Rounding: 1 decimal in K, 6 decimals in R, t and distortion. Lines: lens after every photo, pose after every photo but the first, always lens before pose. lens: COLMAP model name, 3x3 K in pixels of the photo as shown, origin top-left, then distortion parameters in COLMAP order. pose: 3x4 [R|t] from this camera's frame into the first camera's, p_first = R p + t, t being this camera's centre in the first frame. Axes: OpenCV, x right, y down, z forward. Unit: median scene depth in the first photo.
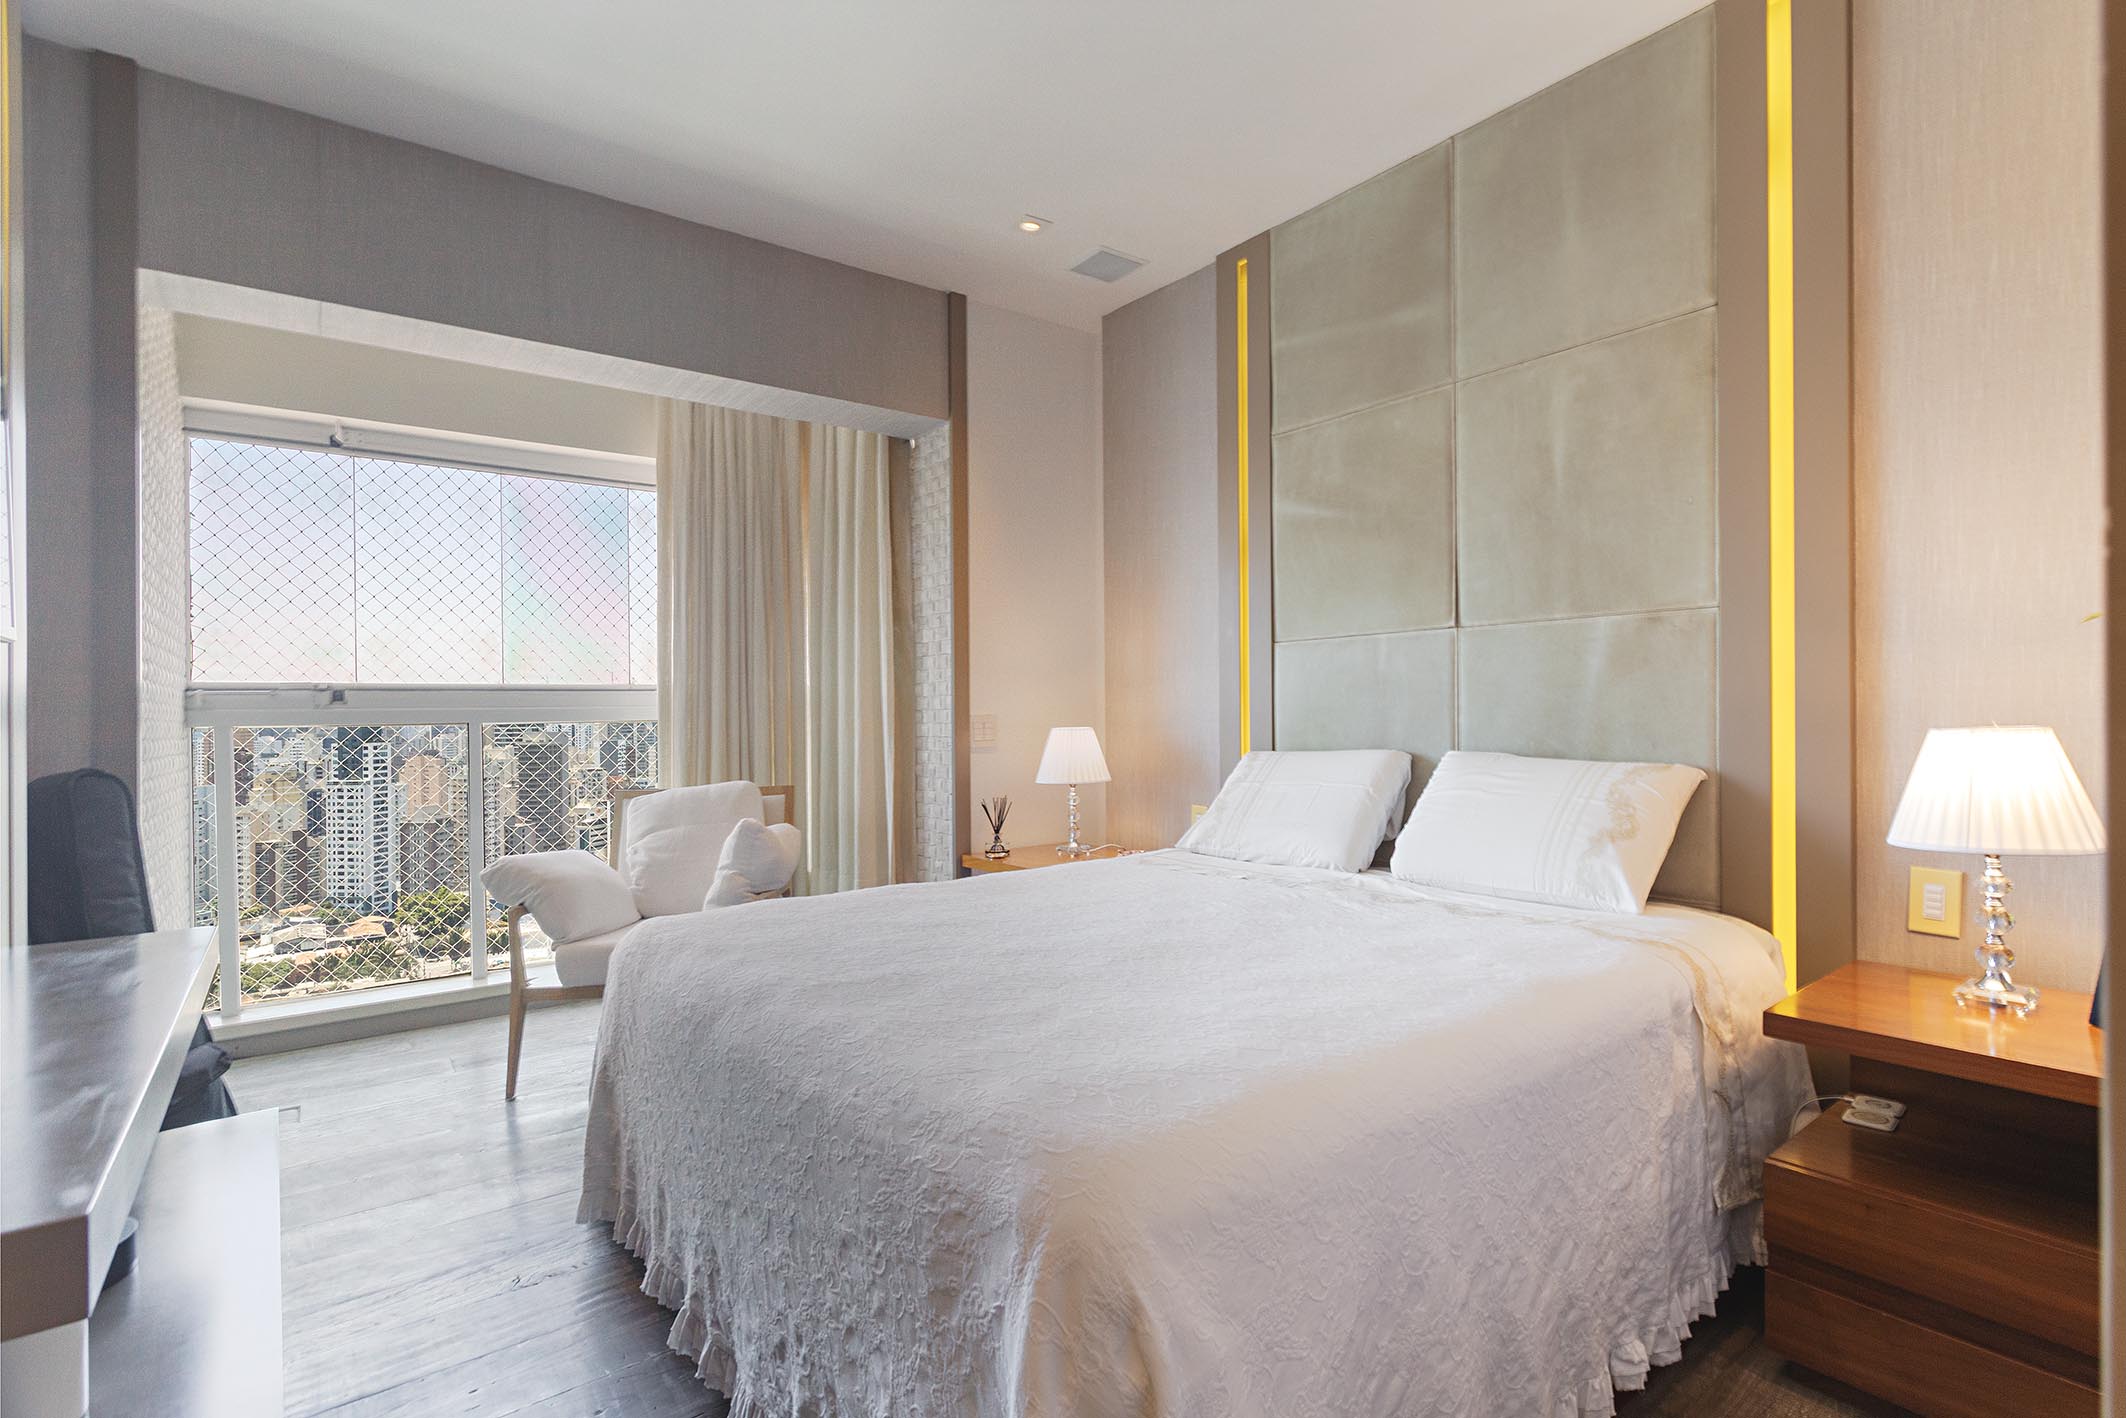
lens RADIAL K [[994.8, 0, 1054.8], [0, 994.8, 703.9], [0, 0, 1]] dist [-0.001598, 0.000056]
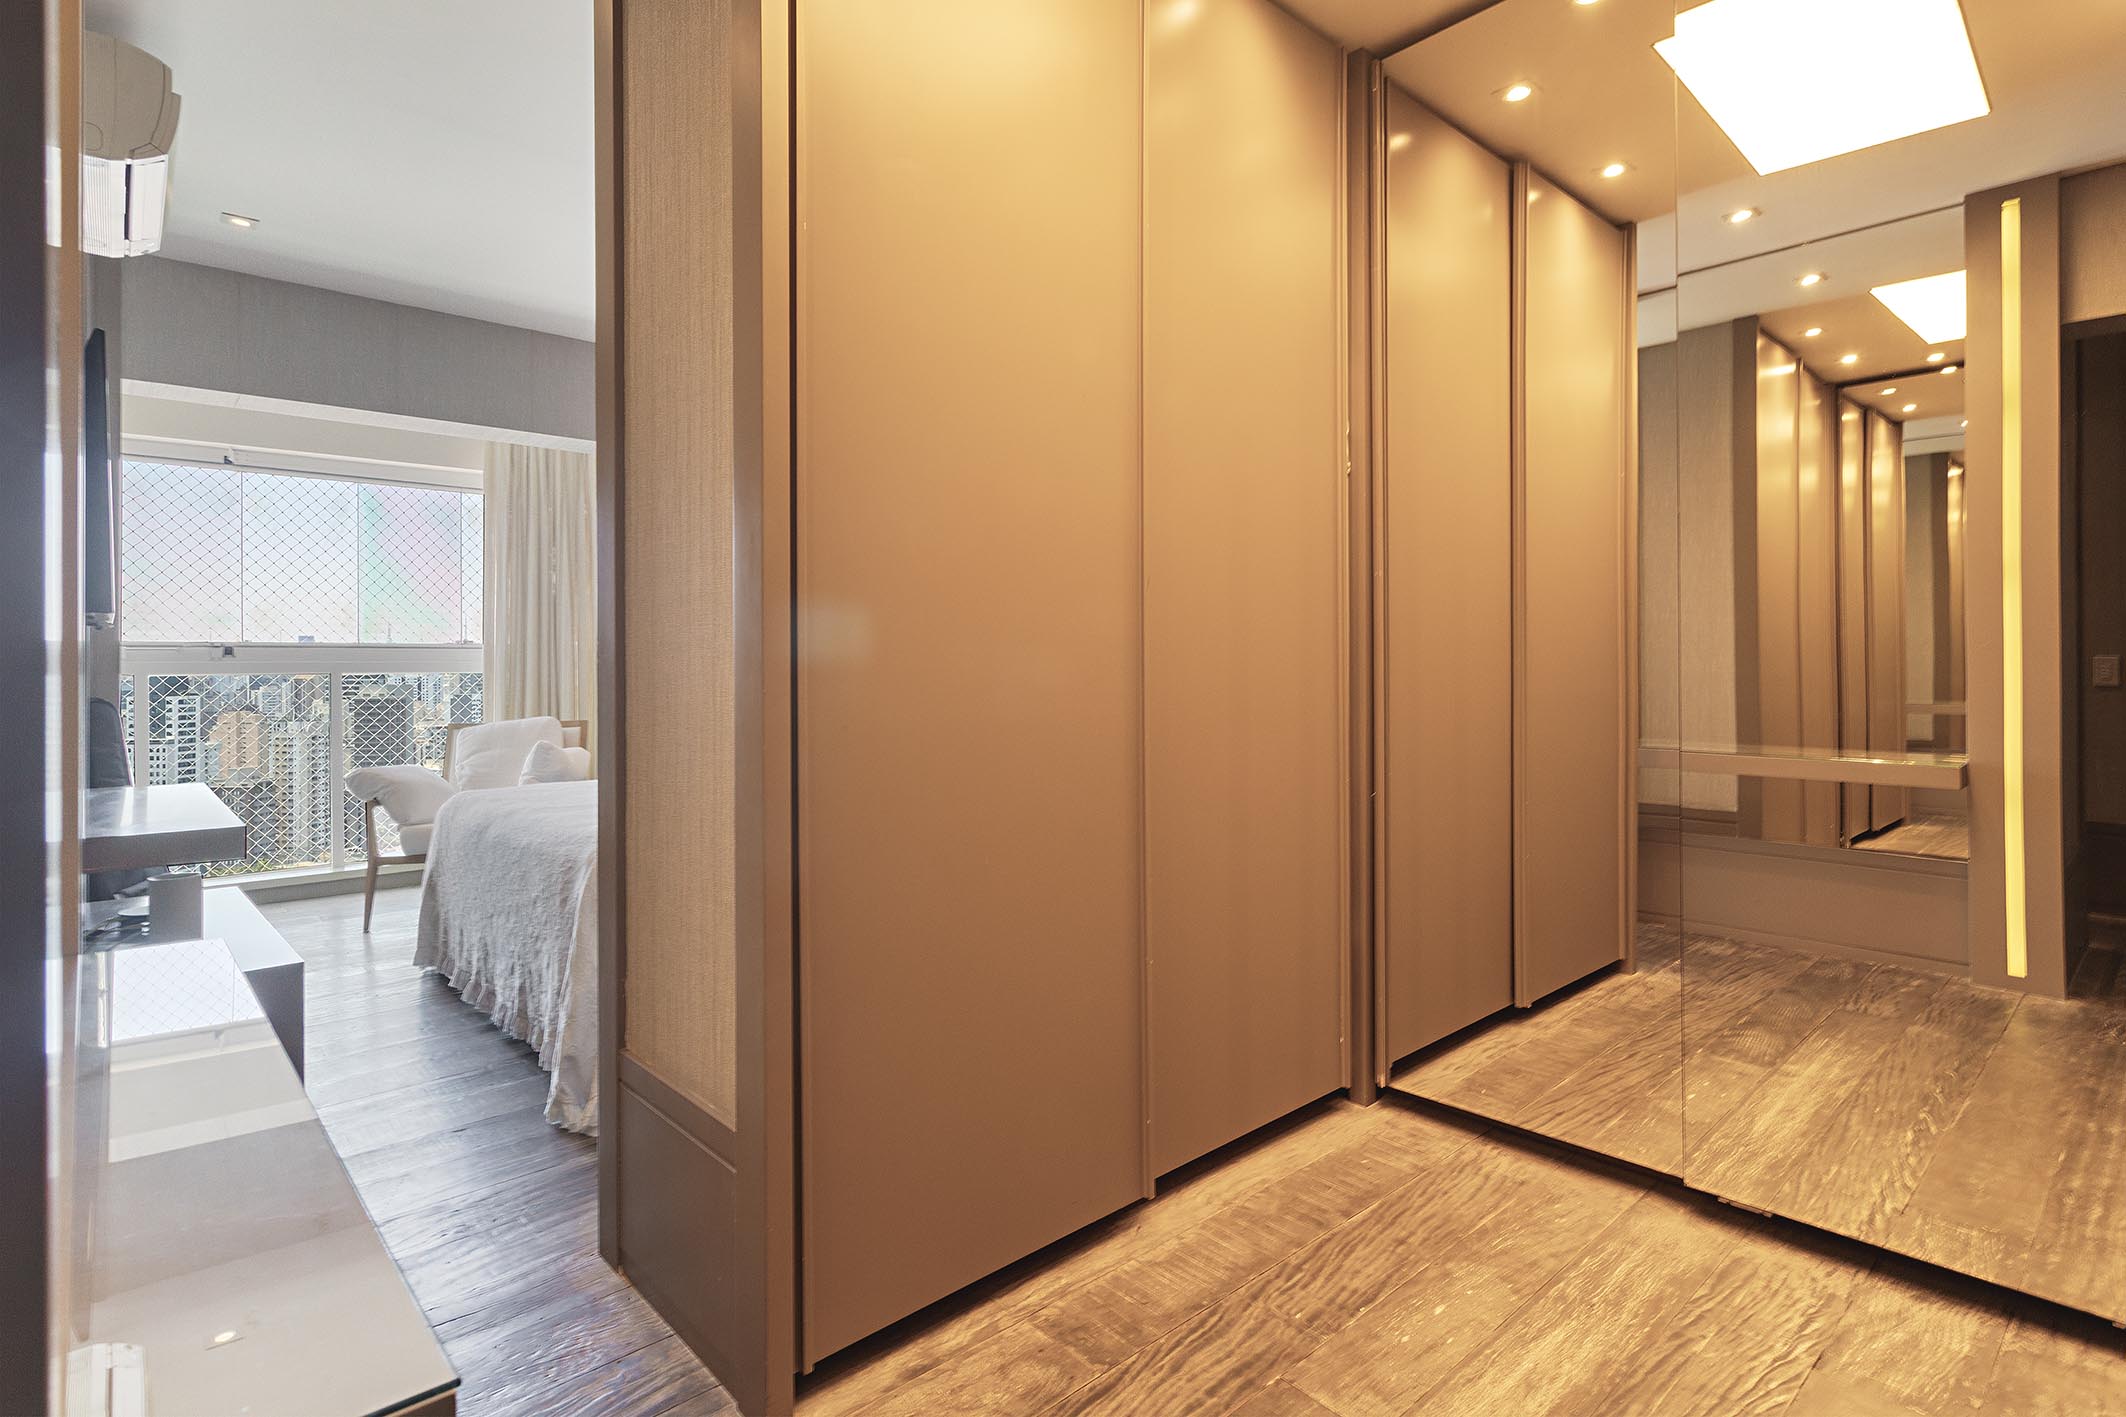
lens RADIAL K [[1039.3, 0, 1061.4], [0, 1039.3, 657.4], [0, 0, 1]] dist [-0.001899, -0.001182]
pose [[0.994733, 0.006944, 0.102263, 0.244567], [-0.006914, 0.999976, -0.000648, -0.007265], [-0.102265, -0.000063, 0.994757, -0.491606]]
